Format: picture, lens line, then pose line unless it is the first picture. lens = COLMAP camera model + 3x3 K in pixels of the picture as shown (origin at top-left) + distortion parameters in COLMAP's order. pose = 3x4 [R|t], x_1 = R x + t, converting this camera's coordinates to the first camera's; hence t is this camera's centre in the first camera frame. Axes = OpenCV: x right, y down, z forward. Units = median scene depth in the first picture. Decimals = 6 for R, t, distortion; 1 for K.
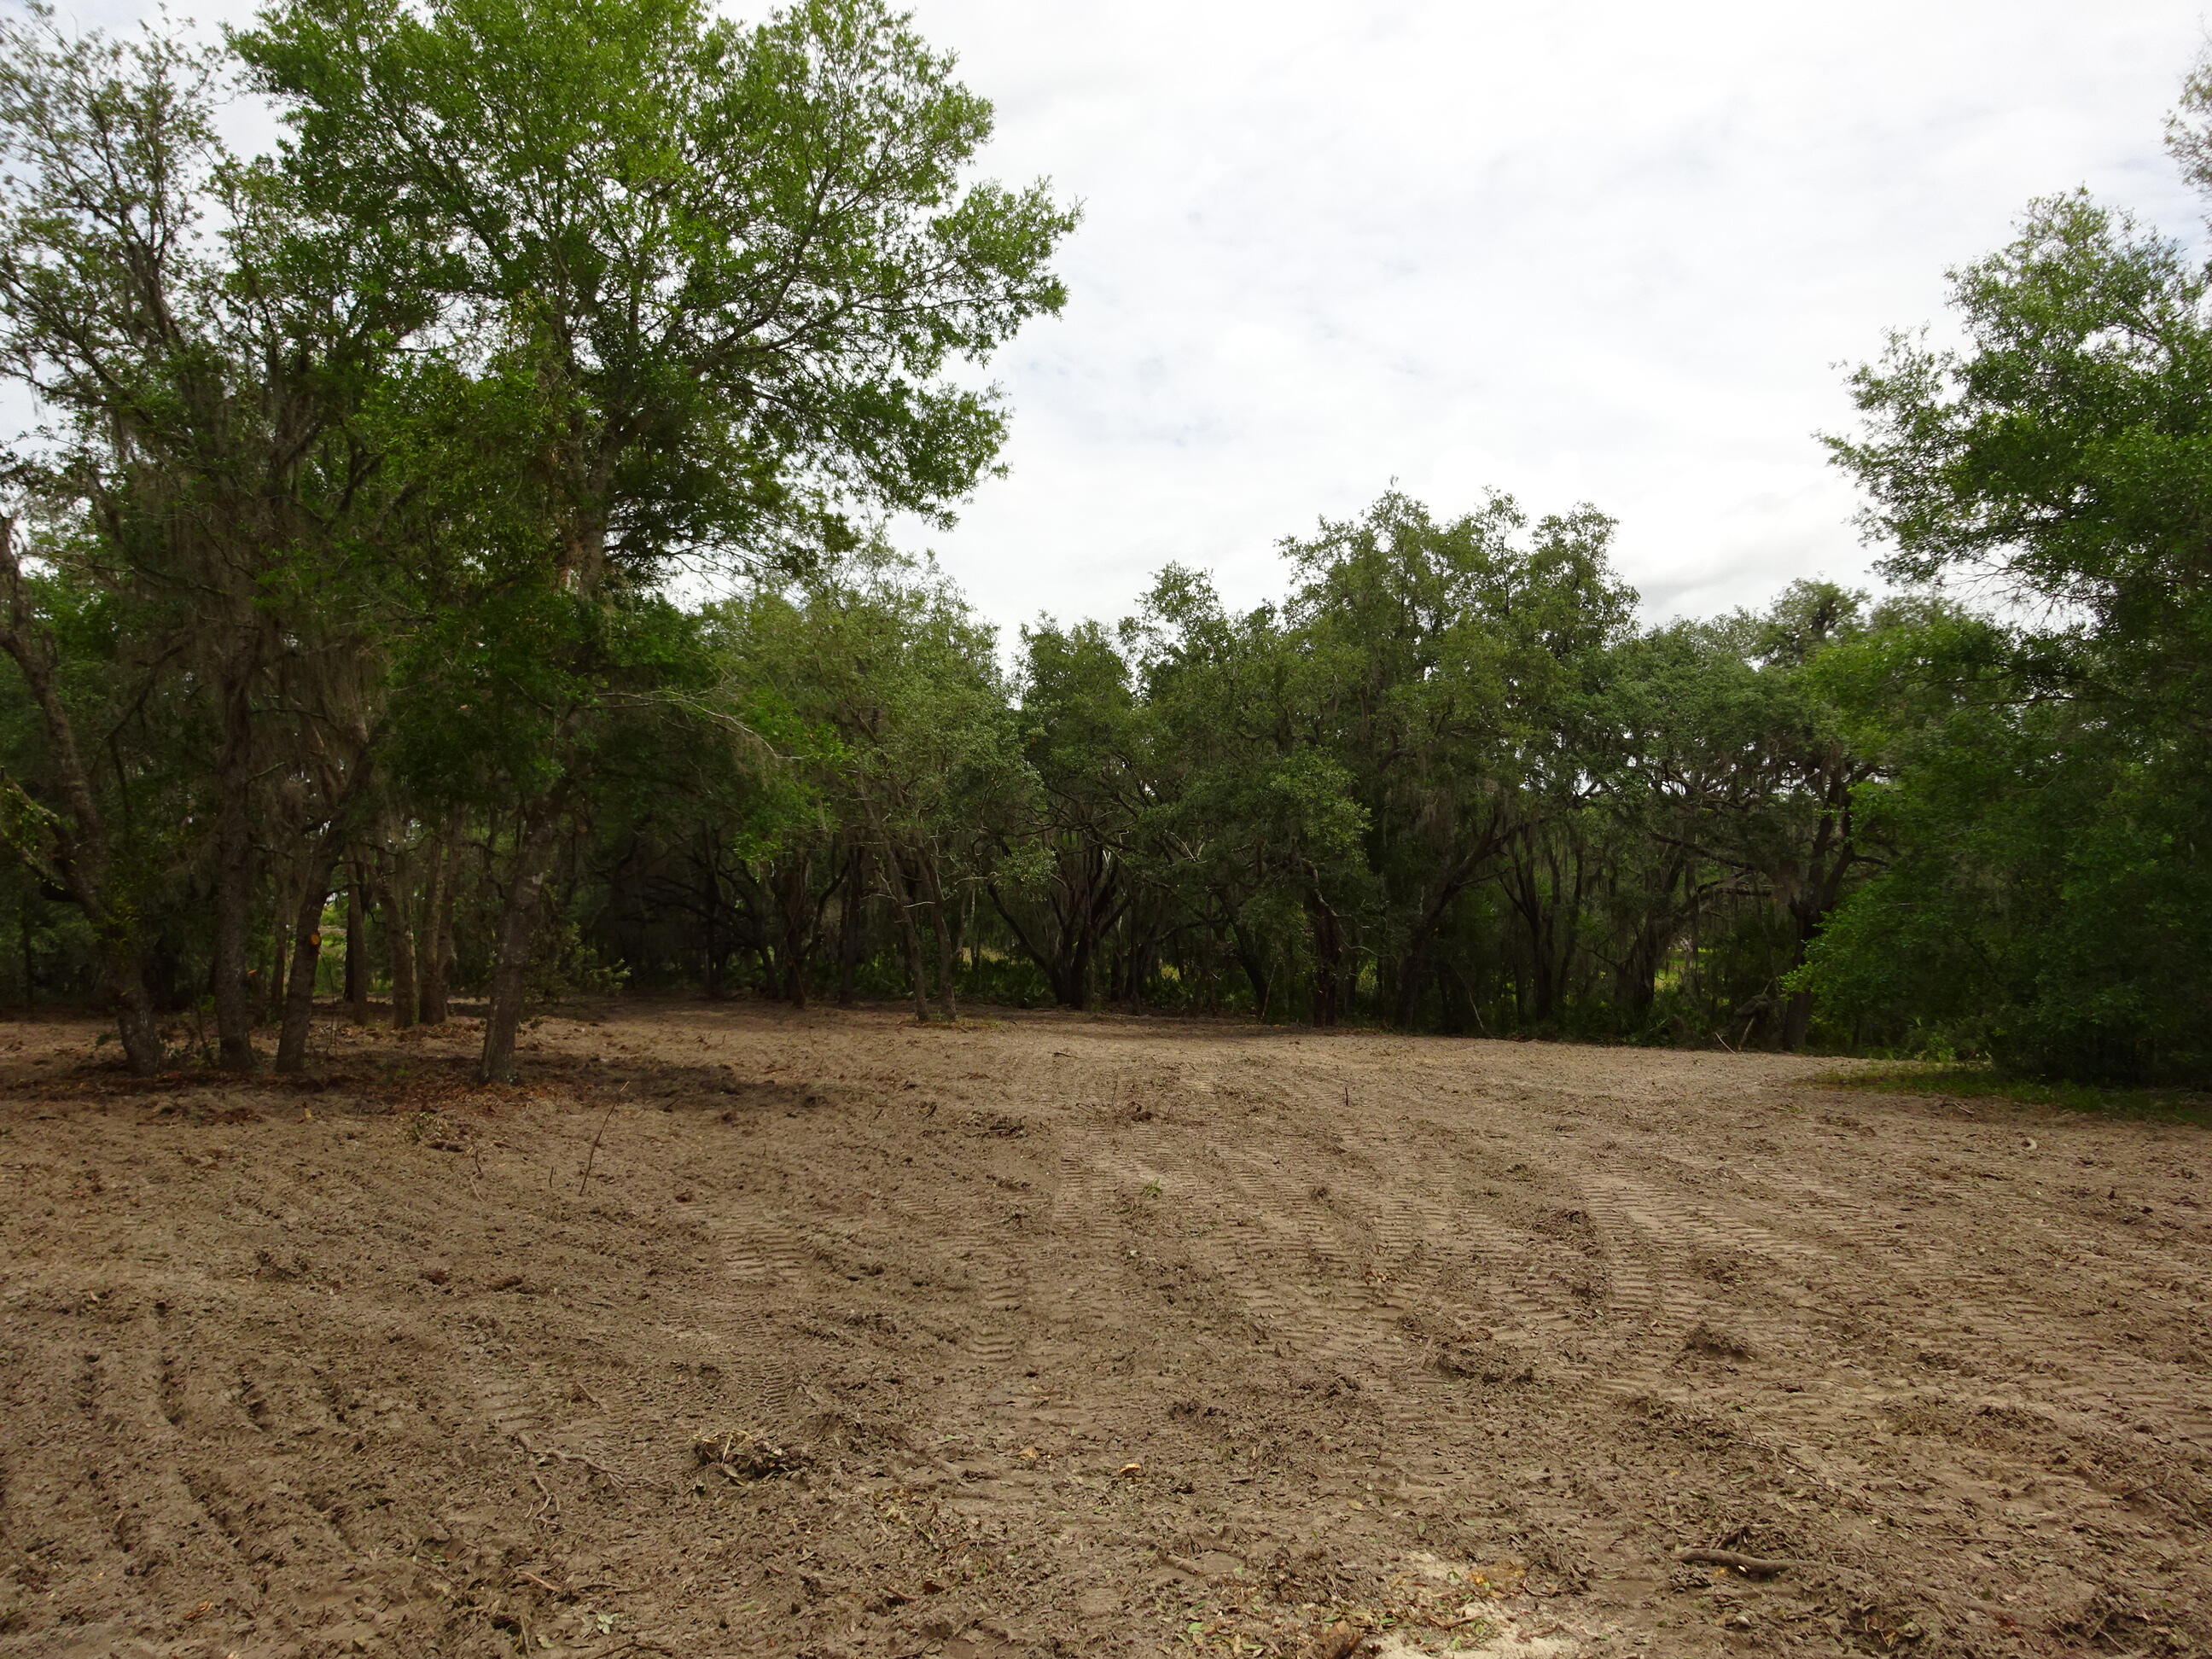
lens RADIAL K [[1624.0, 0, 1111.0], [0, 1624.0, 818.0], [0, 0, 1]] dist [-0.003369, -0.007818]
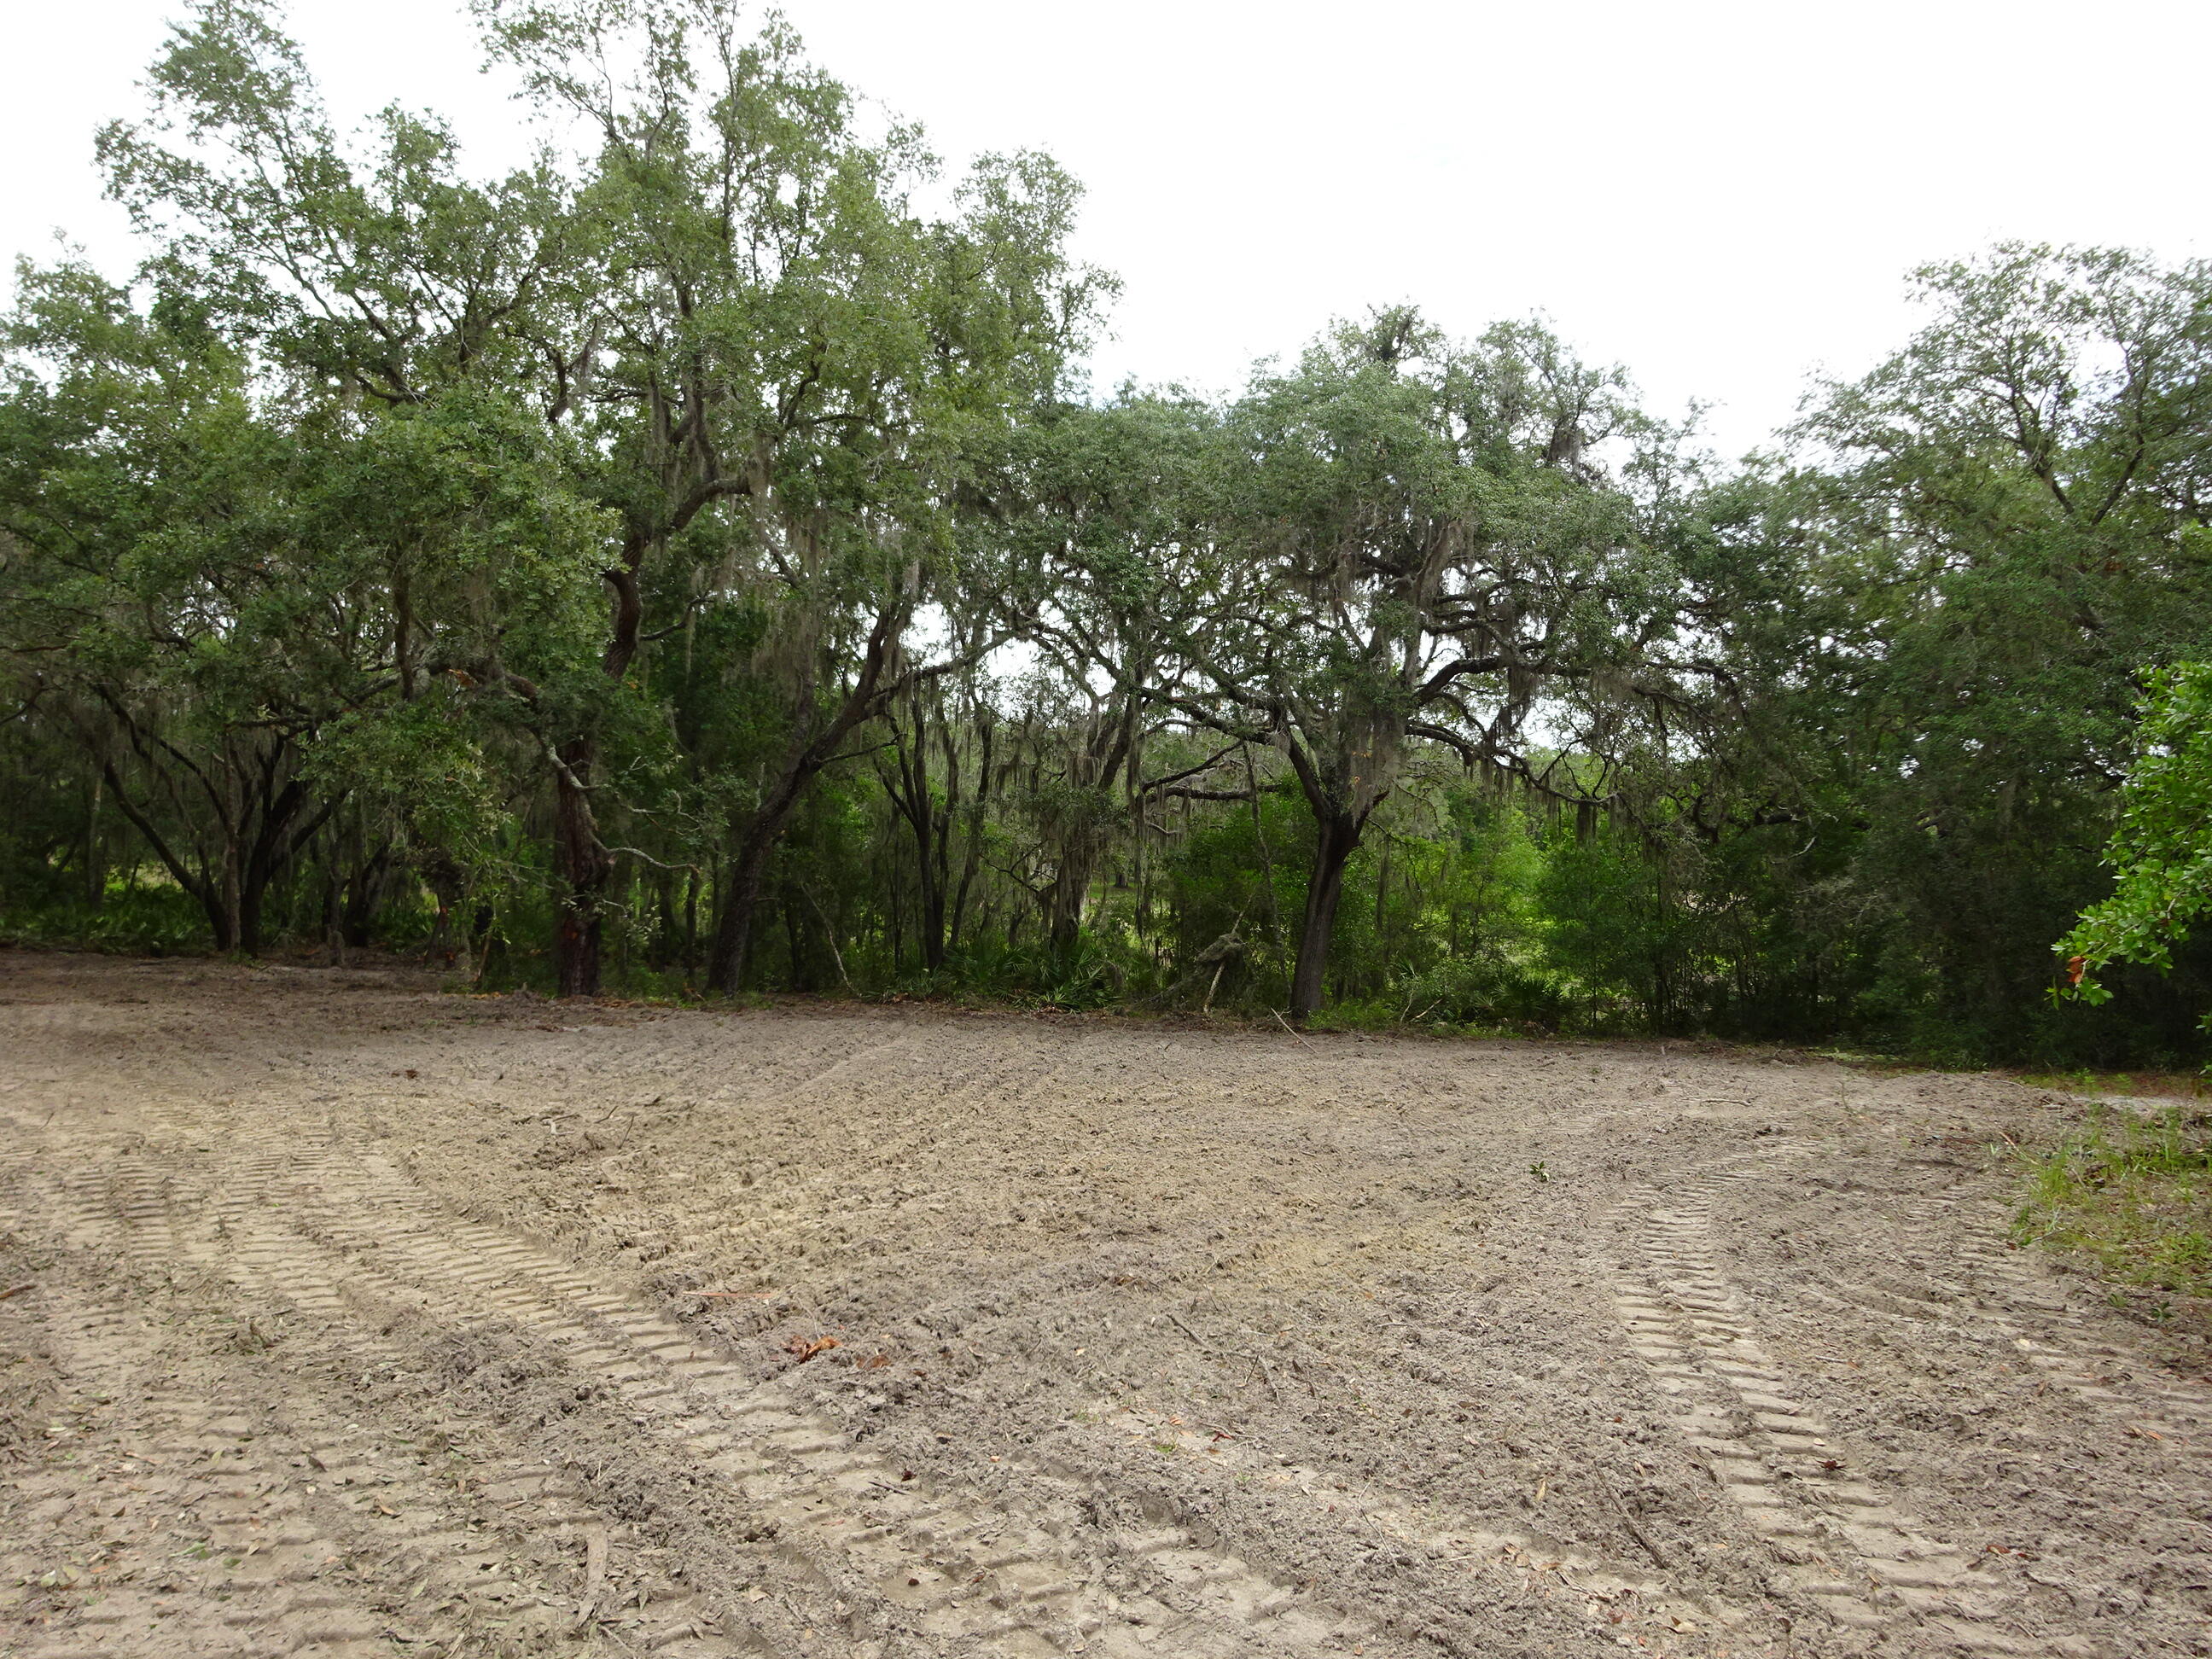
lens RADIAL K [[1624.0, 0, 1111.0], [0, 1624.0, 818.0], [0, 0, 1]] dist [-0.003369, -0.007818]
pose [[0.925827, 0.016902, 0.377569, 0.079826], [-0.033607, 0.998724, 0.037700, 0.034336], [-0.376450, -0.047593, 0.925214, 0.364594]]
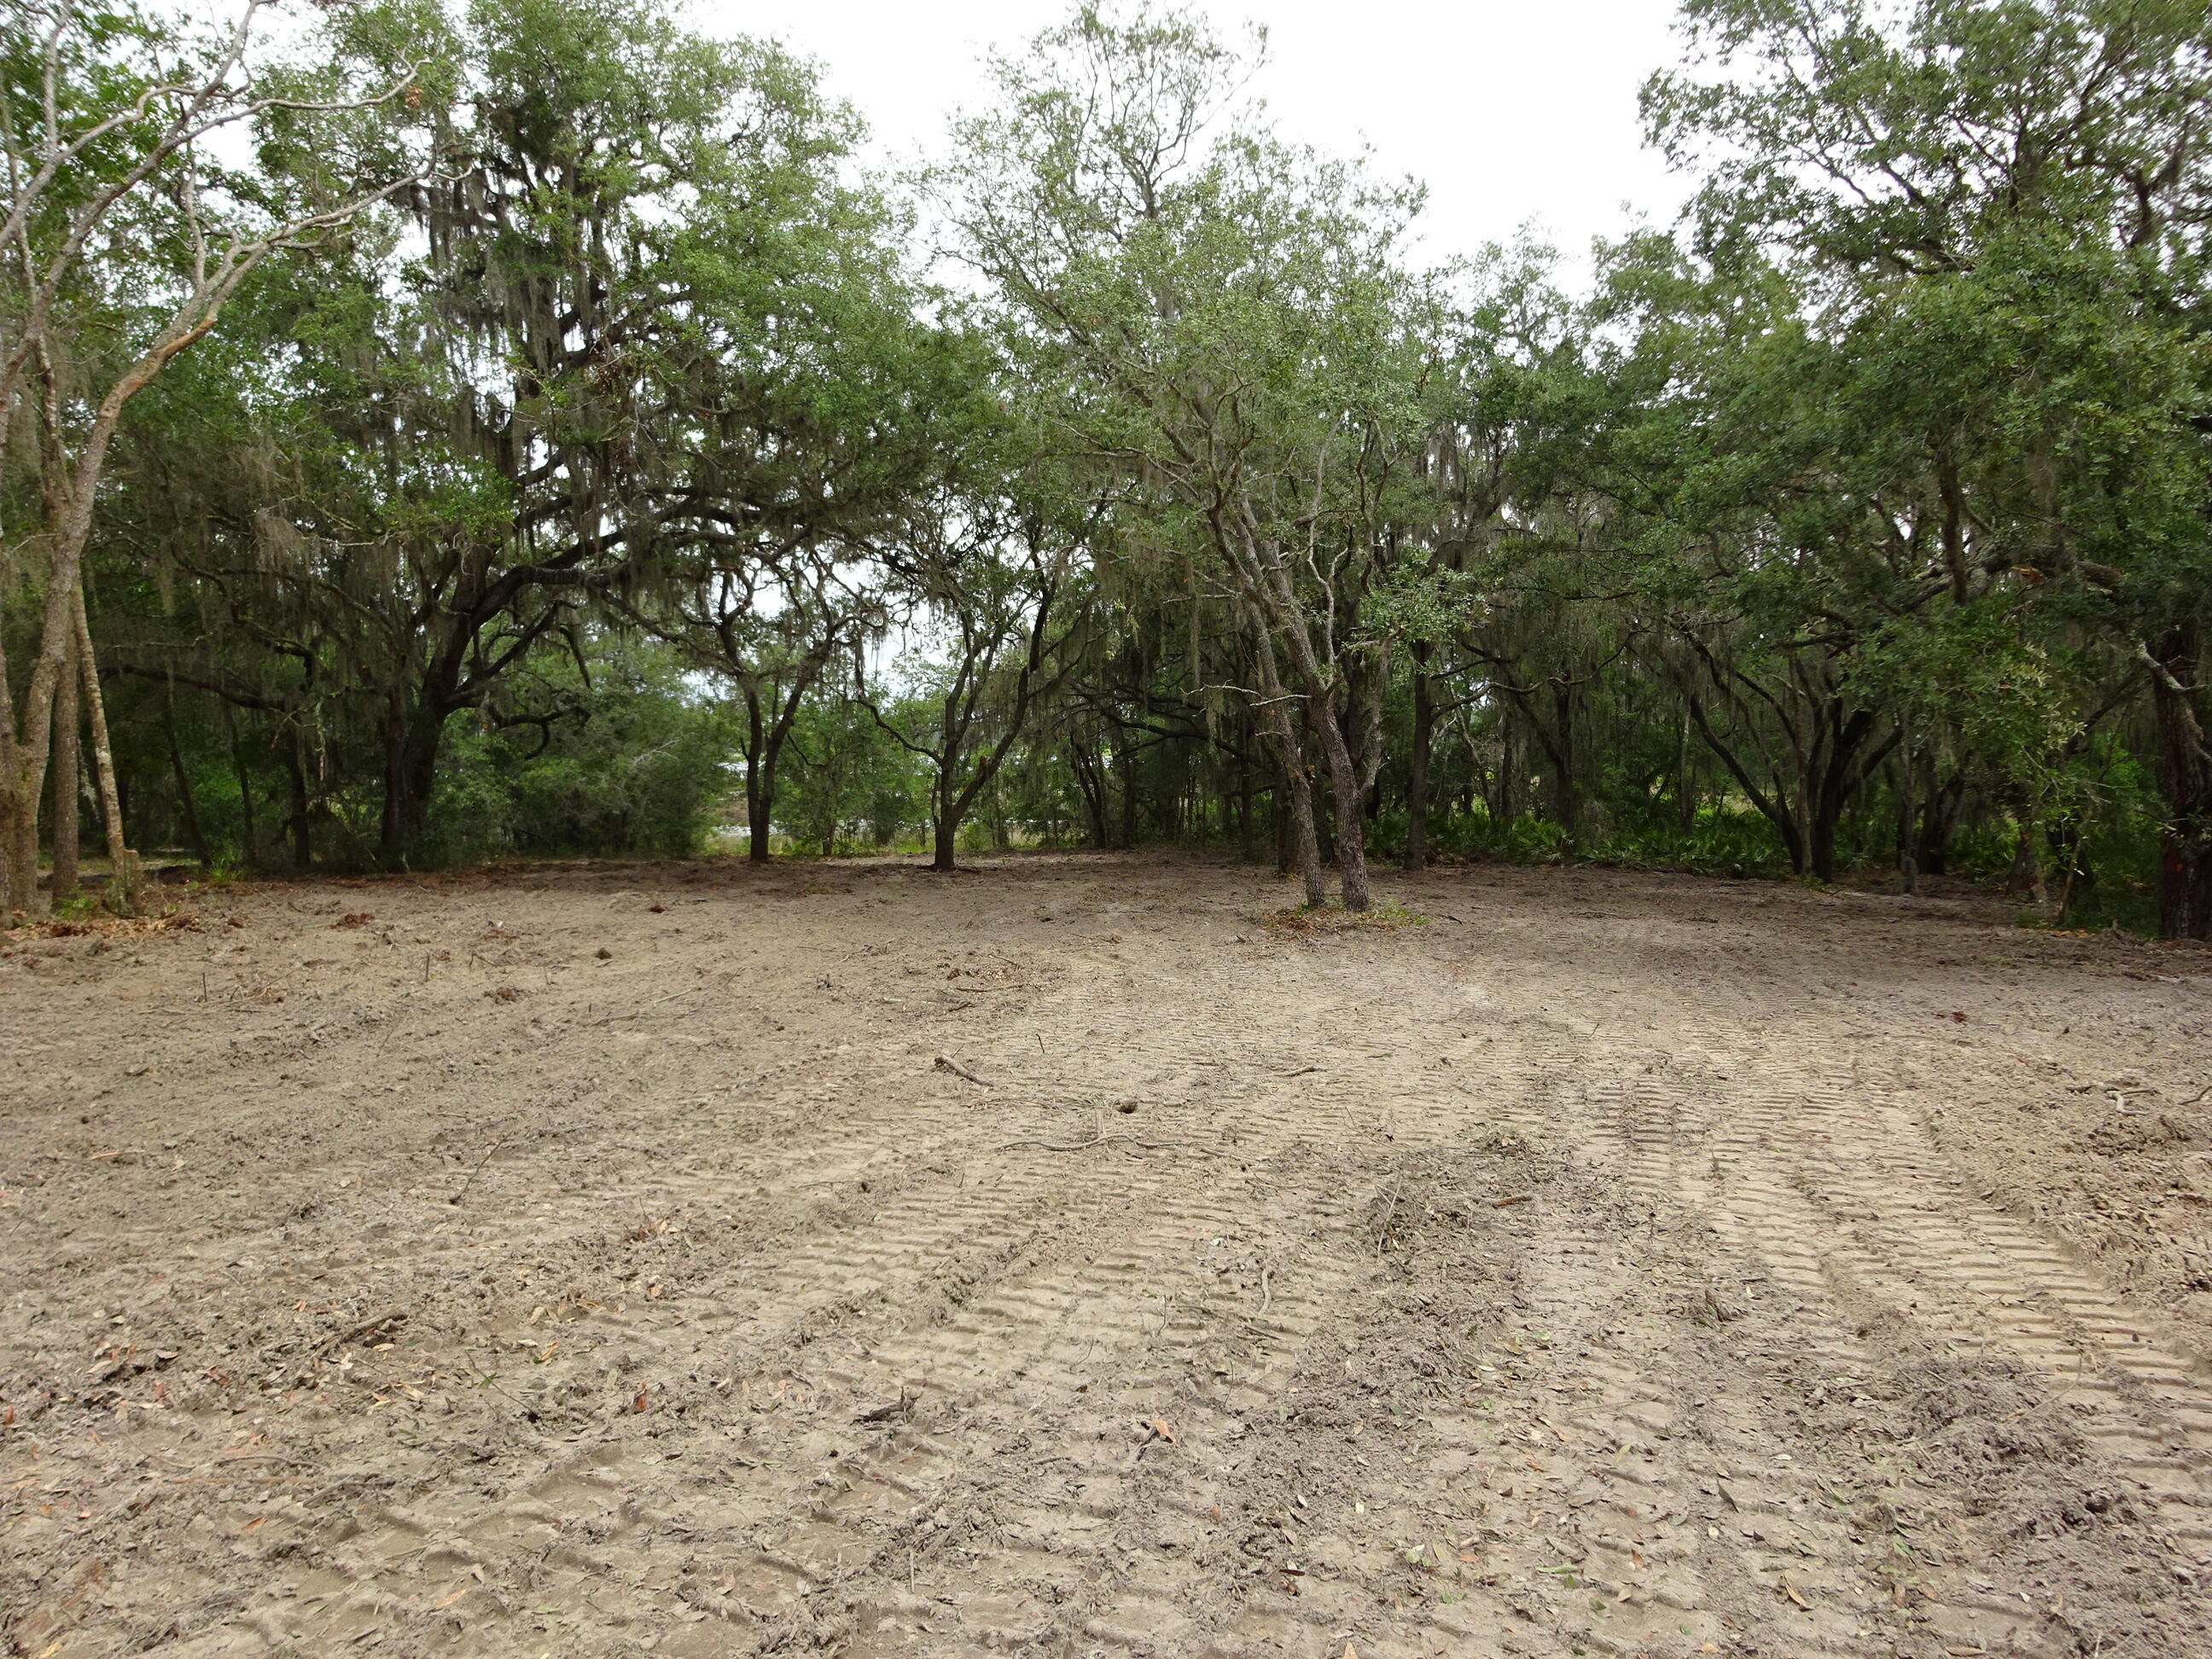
lens RADIAL K [[1624.0, 0, 1111.0], [0, 1624.0, 818.0], [0, 0, 1]] dist [-0.003369, -0.007818]
pose [[0.865617, -0.000246, -0.500707, 0.086954], [0.044933, 0.996003, 0.077190, 0.037448], [0.498687, -0.089315, 0.862168, 0.390232]]
